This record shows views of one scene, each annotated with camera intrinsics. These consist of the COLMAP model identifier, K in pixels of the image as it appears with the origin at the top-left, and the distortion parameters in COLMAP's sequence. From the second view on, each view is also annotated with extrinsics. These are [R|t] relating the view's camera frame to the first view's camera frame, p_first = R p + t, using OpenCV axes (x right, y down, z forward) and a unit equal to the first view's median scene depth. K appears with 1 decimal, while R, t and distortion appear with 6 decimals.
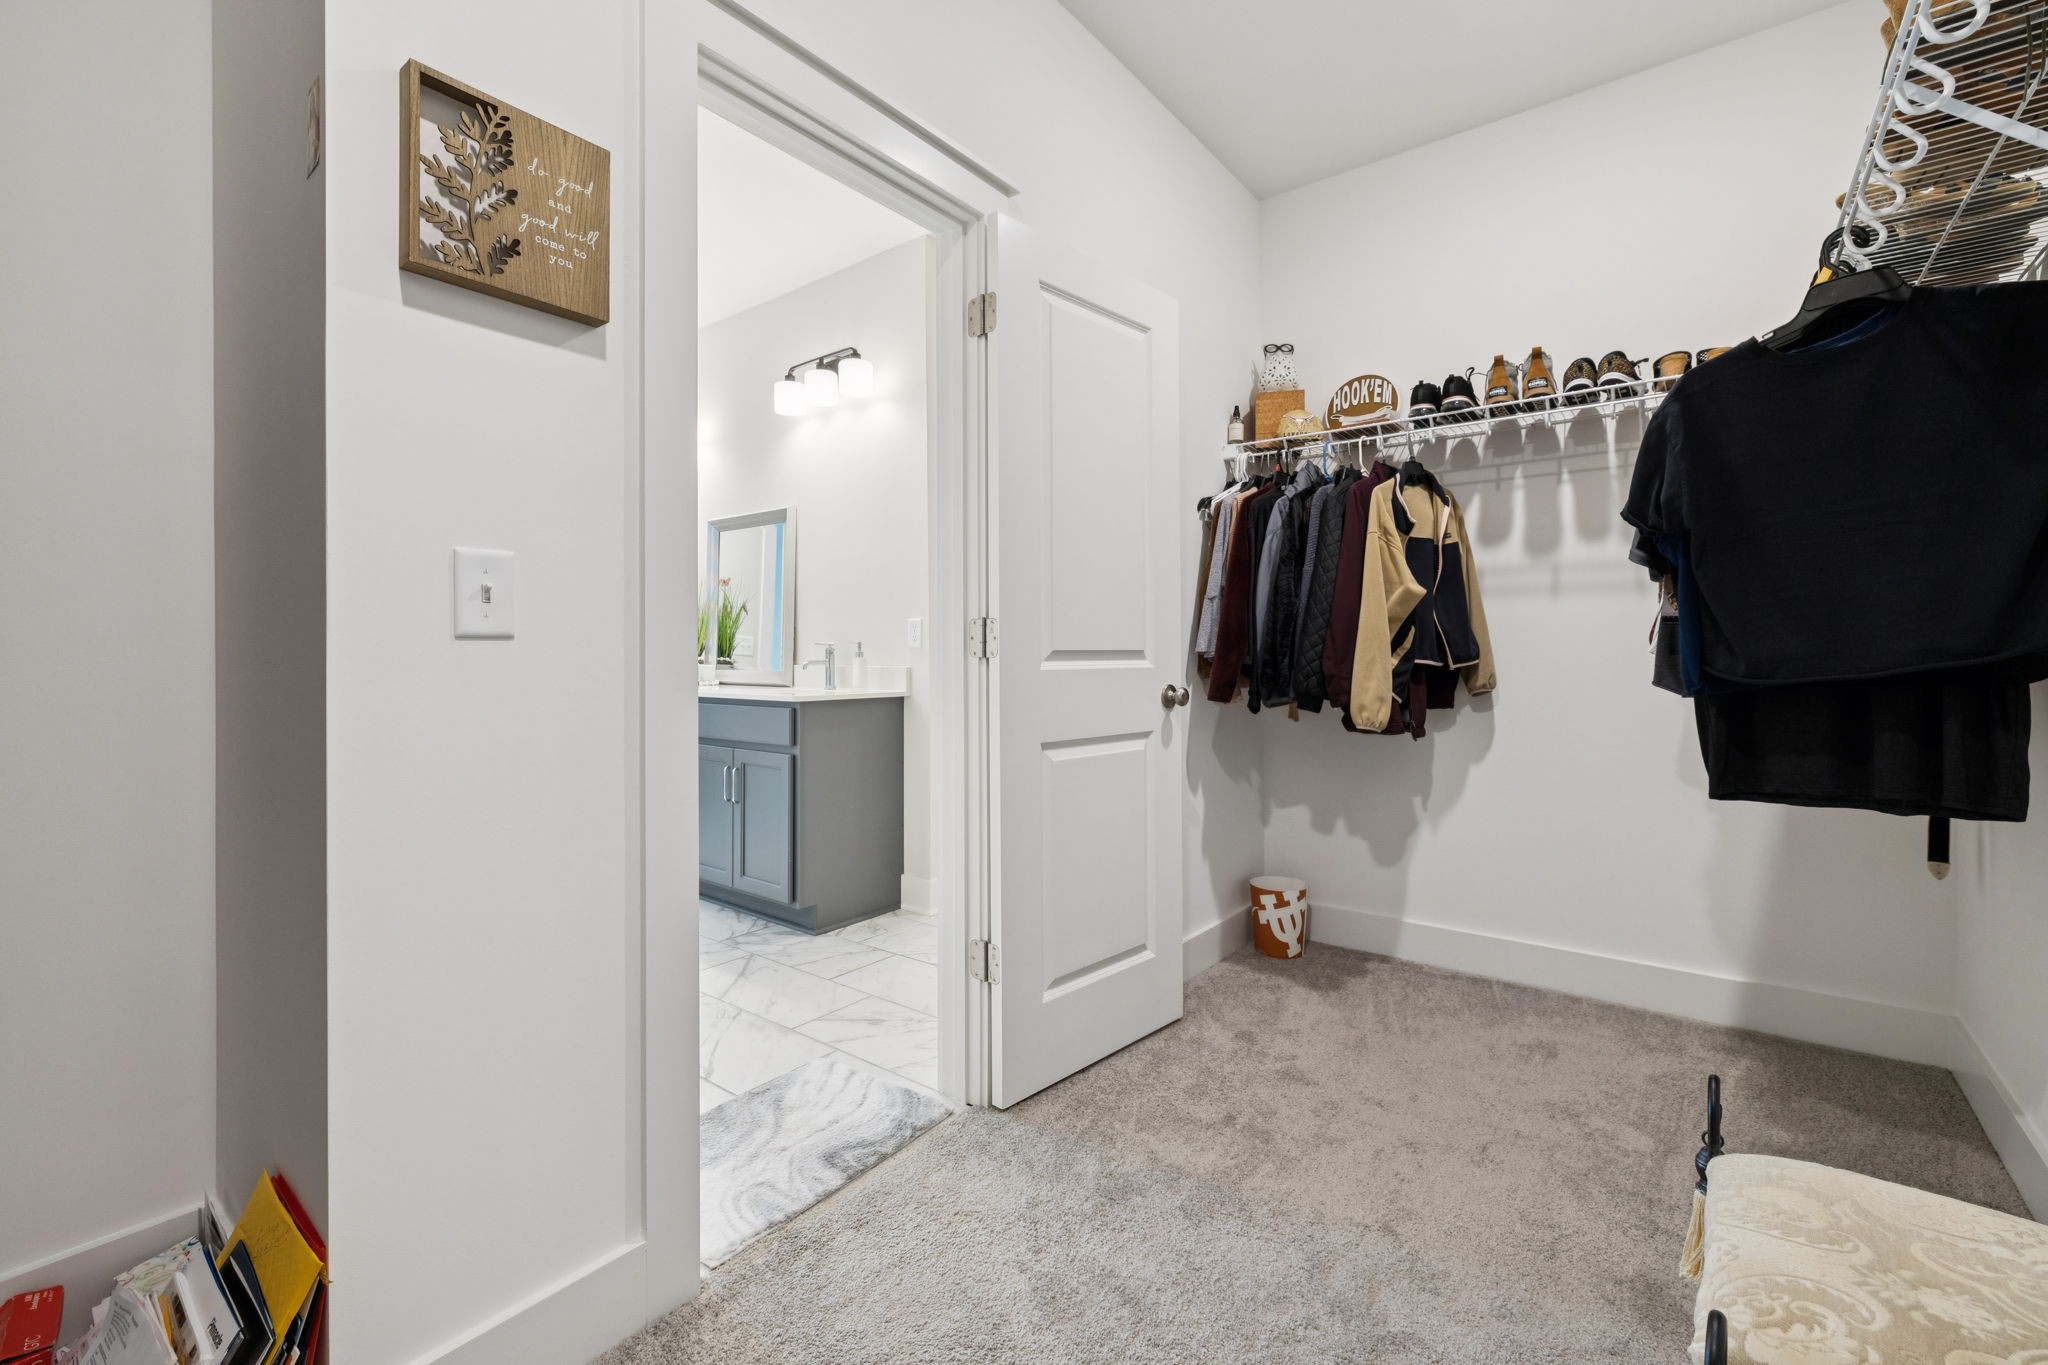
lens RADIAL K [[861.8, 0, 1022.7], [0, 861.8, 667.5], [0, 0, 1]] dist [0.001623, -0.000176]
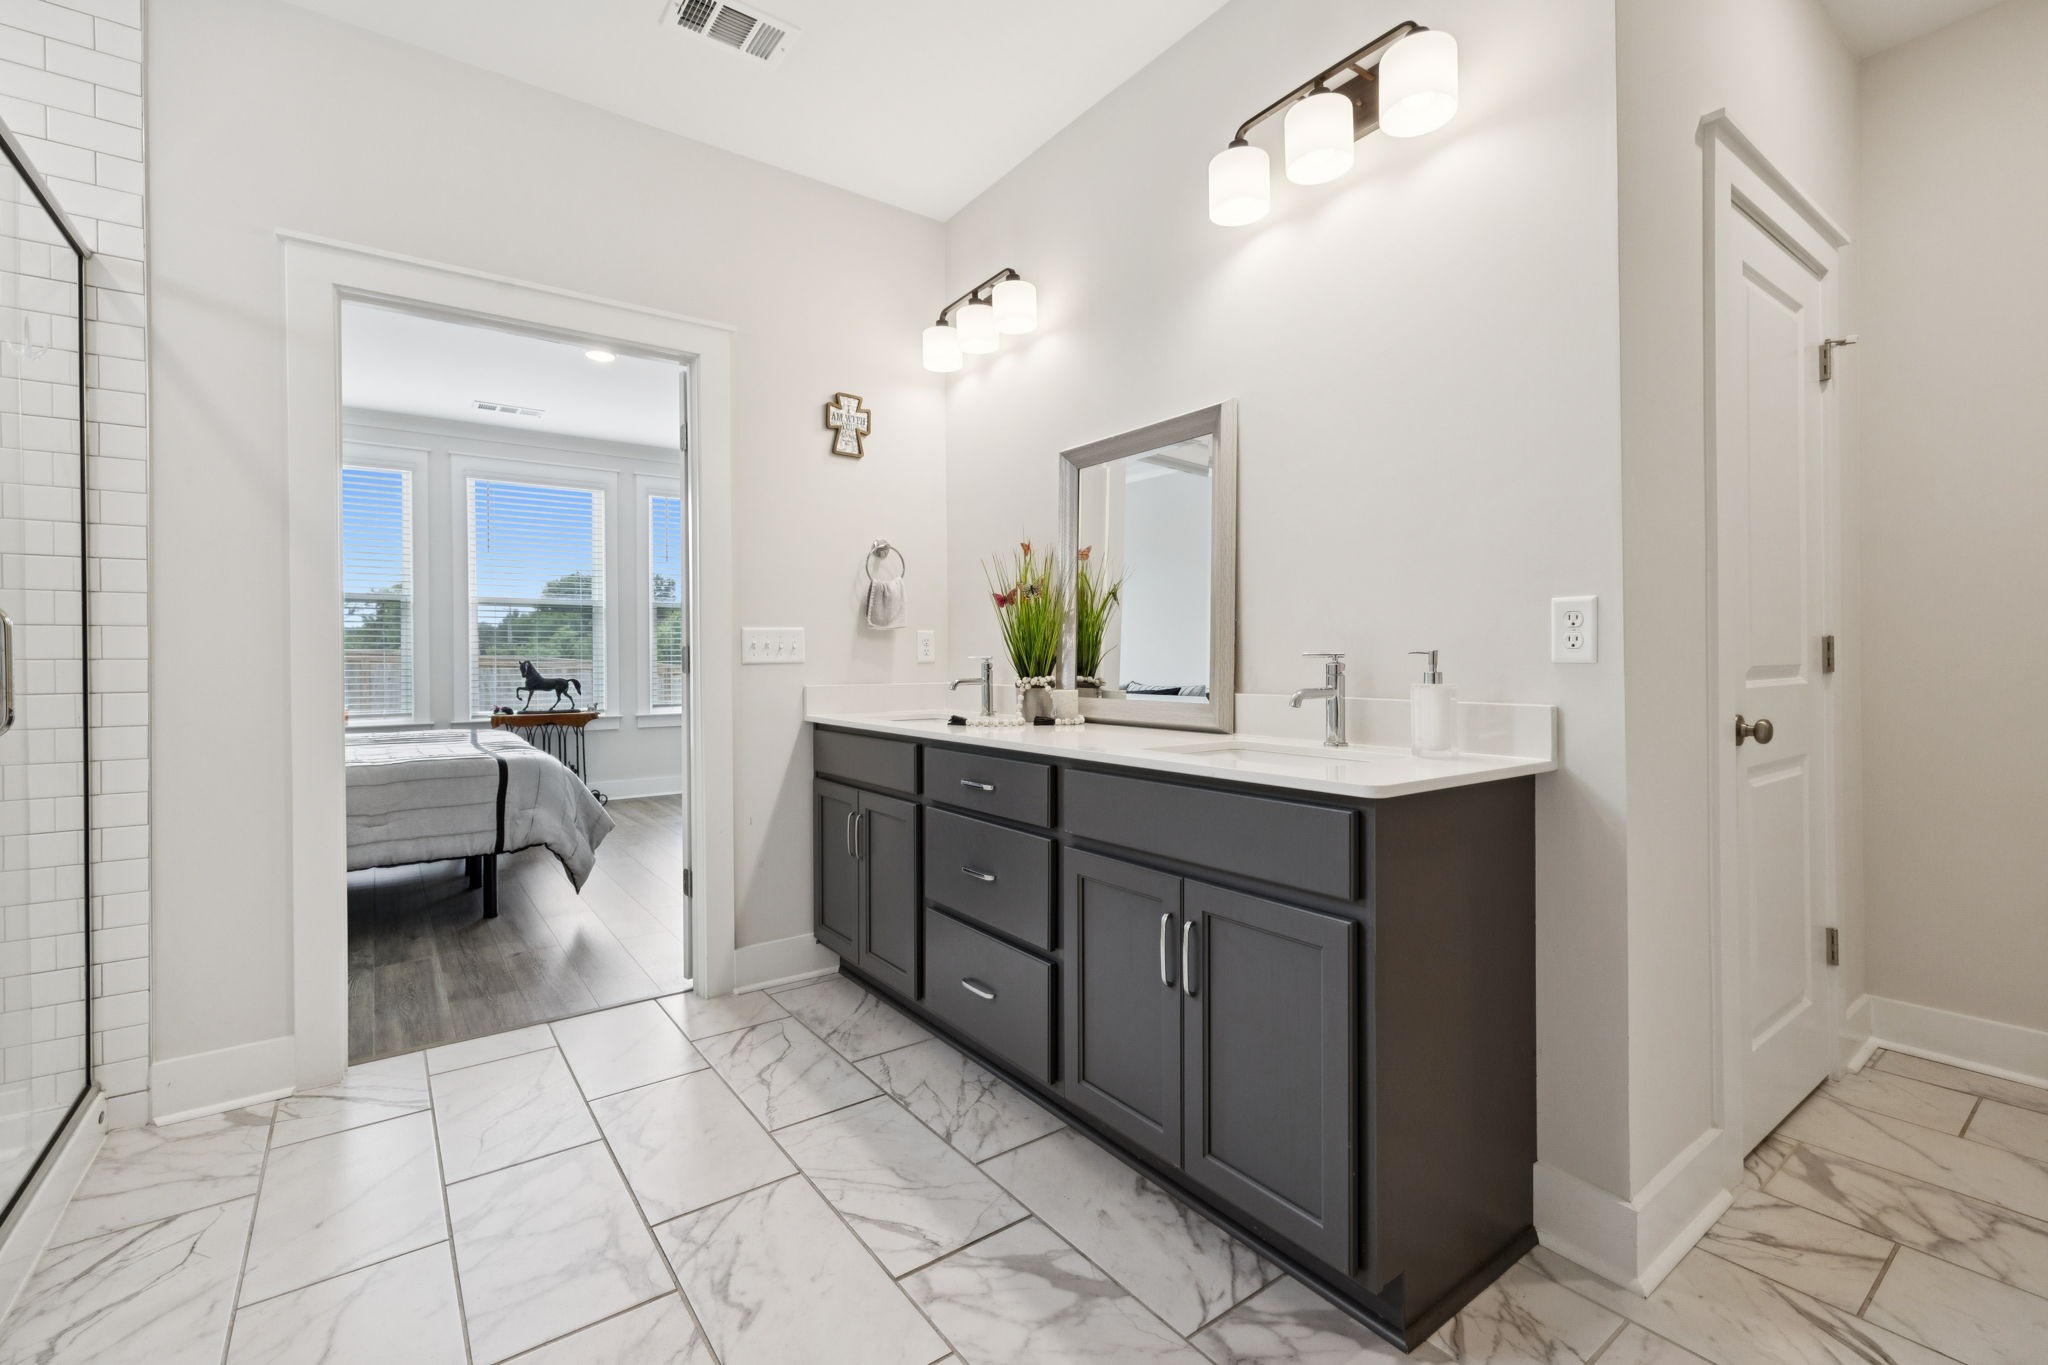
lens RADIAL K [[861.8, 0, 1022.7], [0, 861.8, 667.5], [0, 0, 1]] dist [0.001623, -0.000176]
pose [[0.966246, -0.004049, -0.257588, -0.283835], [0.004035, 0.999992, -0.000584, -0.021480], [0.257588, -0.000475, 0.966255, 0.494657]]
